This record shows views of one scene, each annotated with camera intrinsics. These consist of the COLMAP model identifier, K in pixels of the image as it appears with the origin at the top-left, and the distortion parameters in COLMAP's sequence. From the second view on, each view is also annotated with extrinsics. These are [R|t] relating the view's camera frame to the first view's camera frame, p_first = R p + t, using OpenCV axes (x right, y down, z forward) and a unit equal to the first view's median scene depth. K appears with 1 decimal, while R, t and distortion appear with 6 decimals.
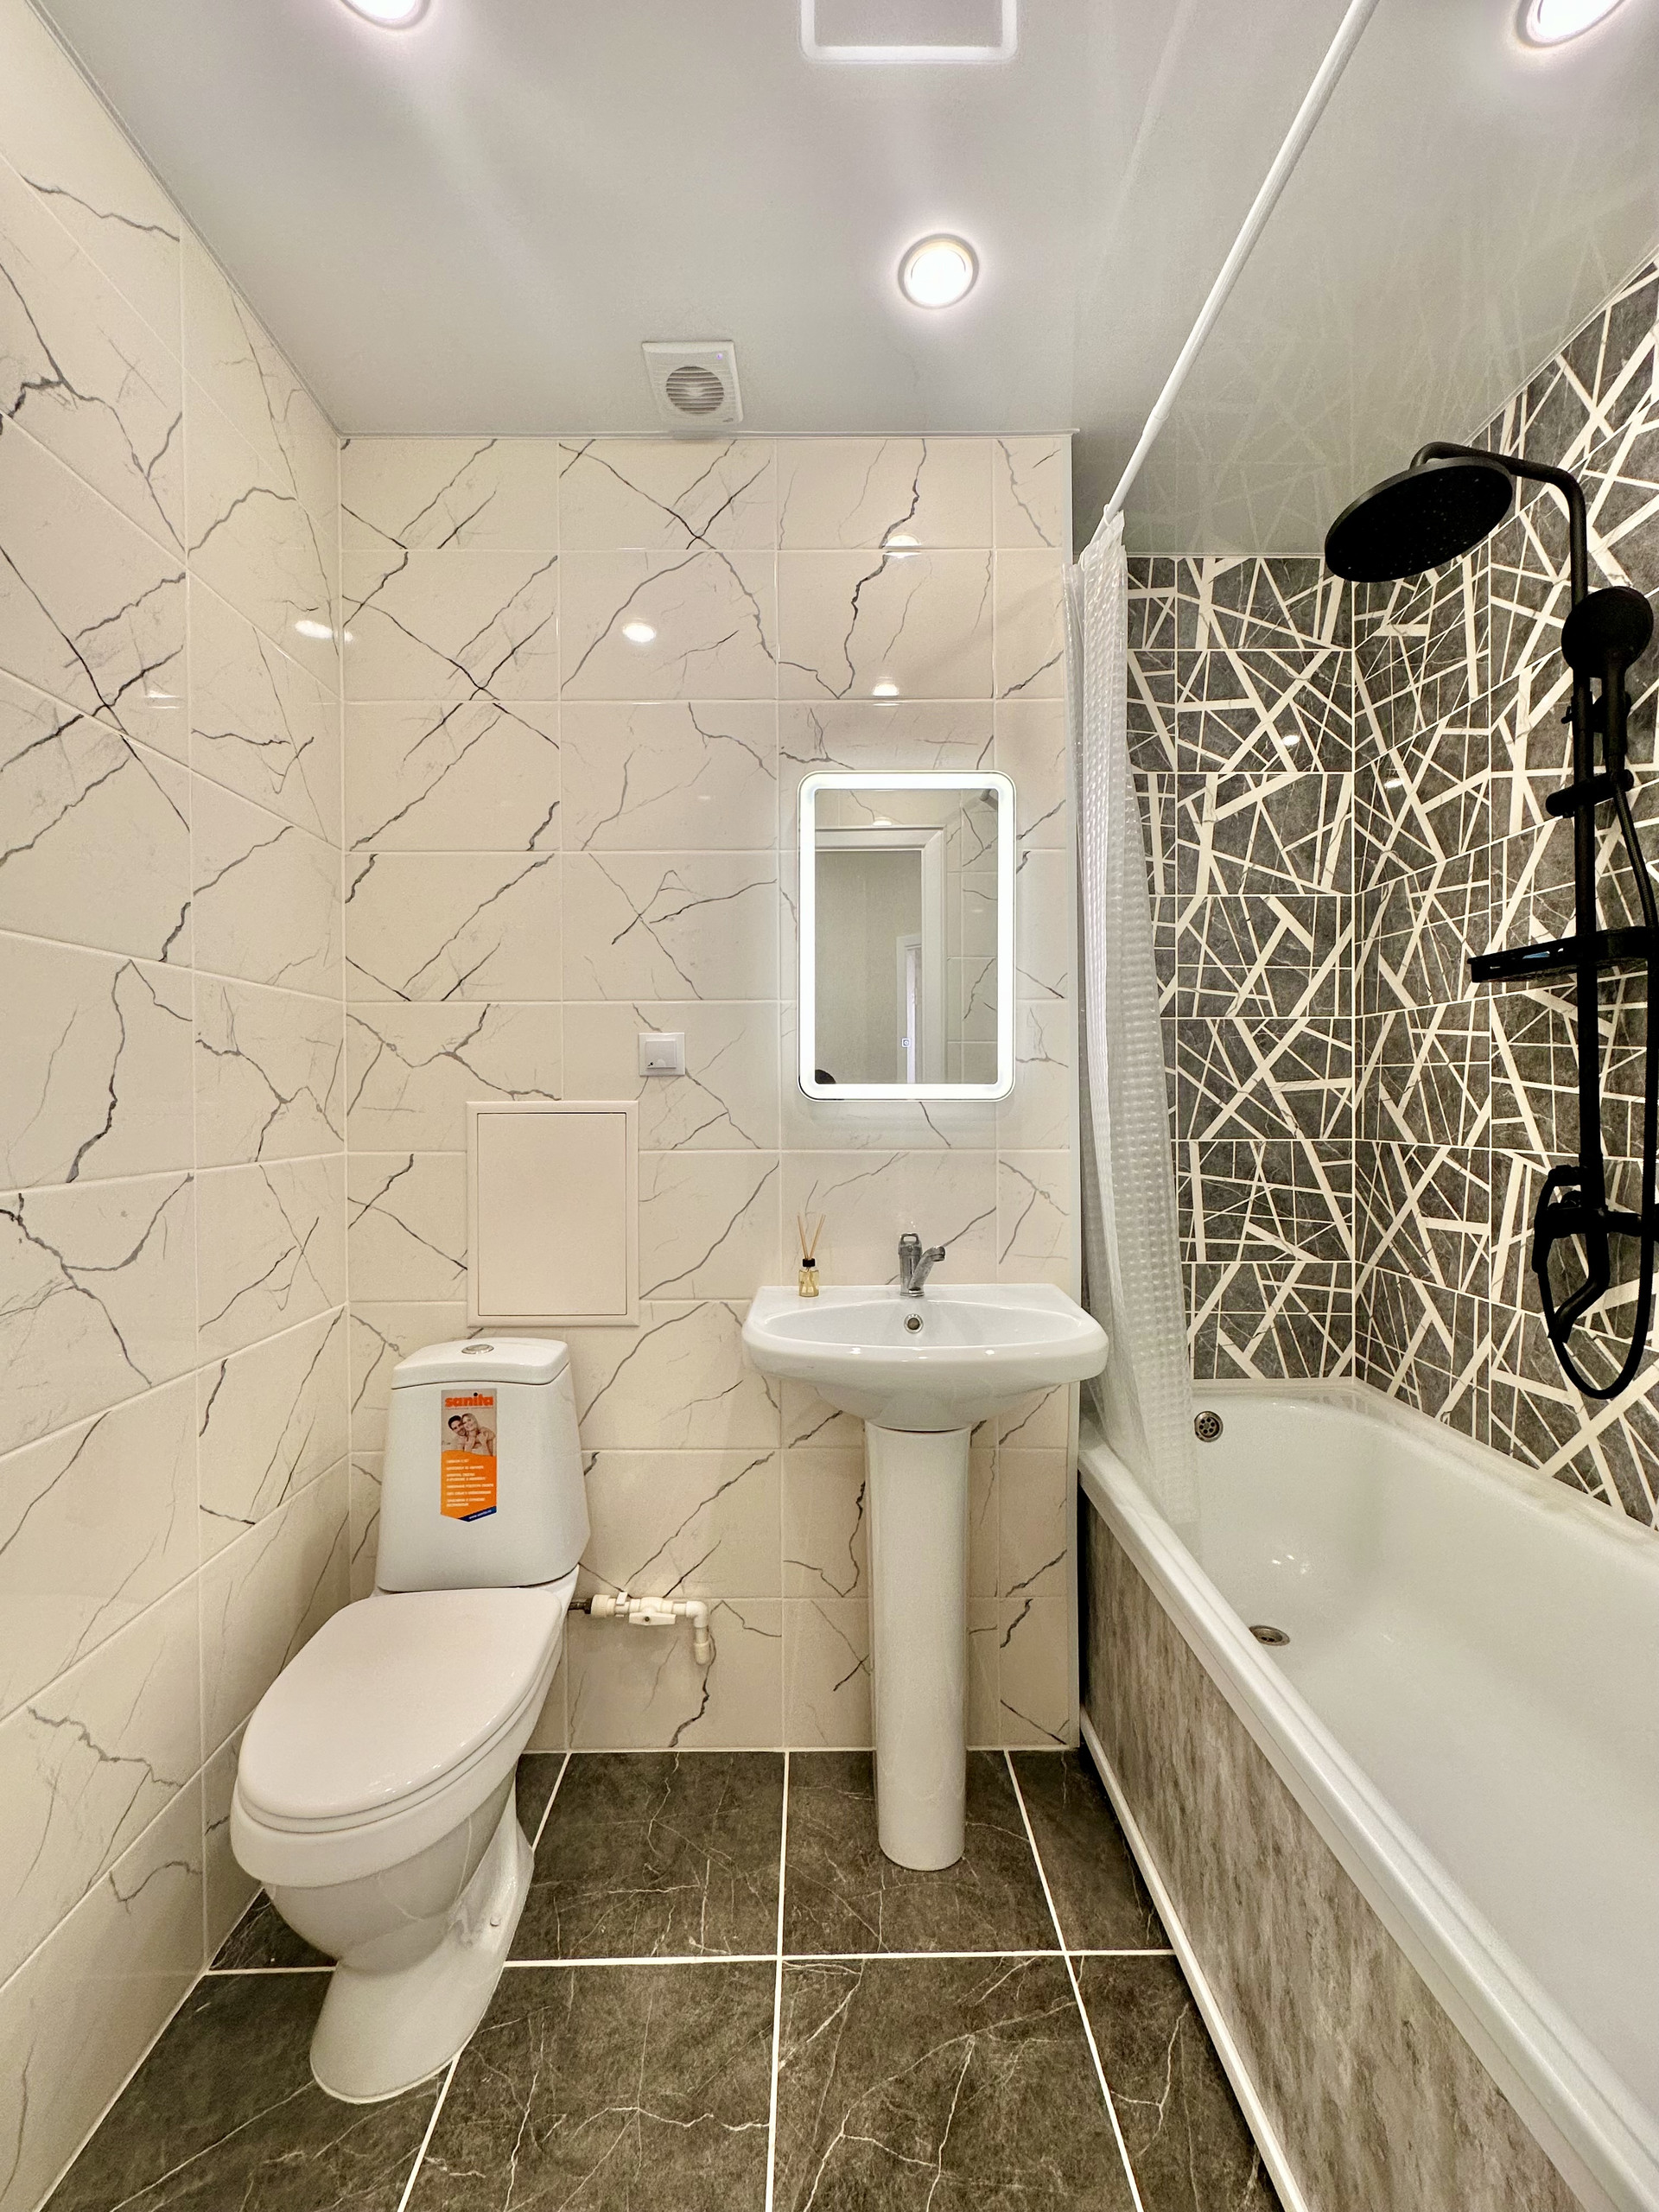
lens RADIAL K [[876.7, 0, 828.1], [0, 876.7, 1103.0], [0, 0, 1]] dist [0.000801, 0.000227]
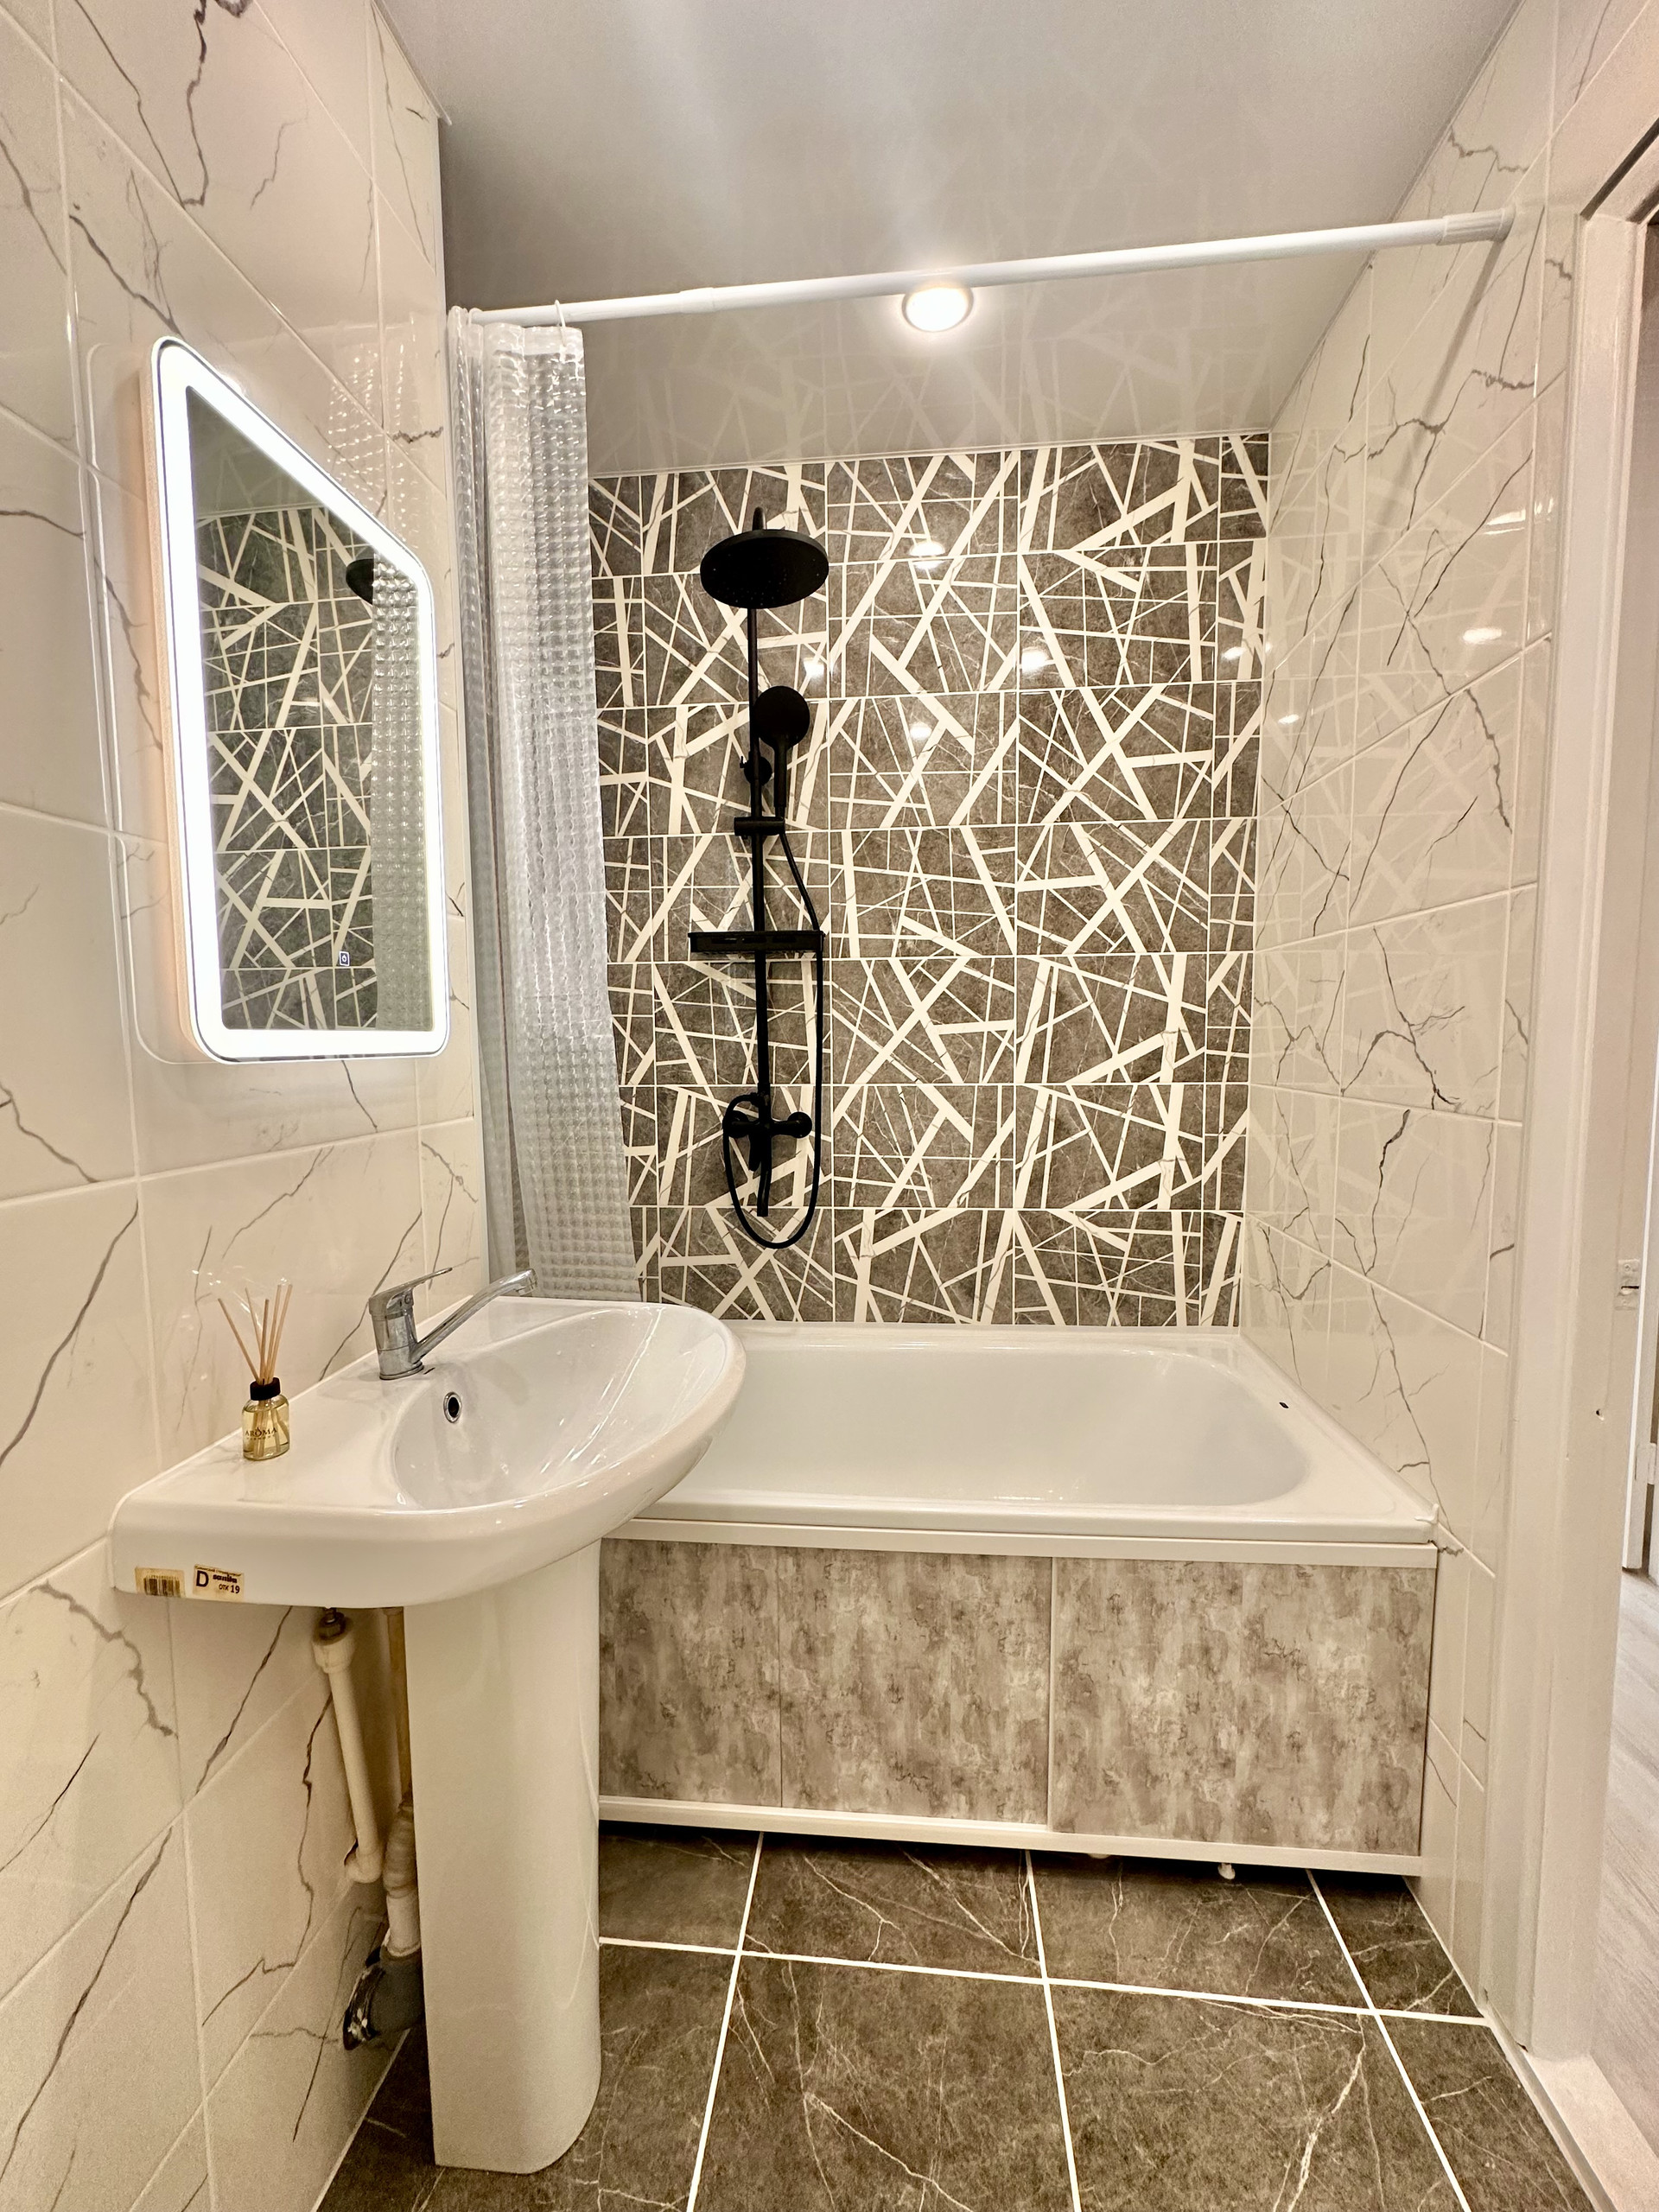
lens RADIAL K [[876.7, 0, 833.5], [0, 876.7, 1104.0], [0, 0, 1]] dist [0.000801, 0.000227]
pose [[0.114616, -0.074819, 0.990588, -0.471958], [0.013512, 0.997185, 0.073754, -0.010478], [-0.993318, 0.004931, 0.115304, 0.630255]]
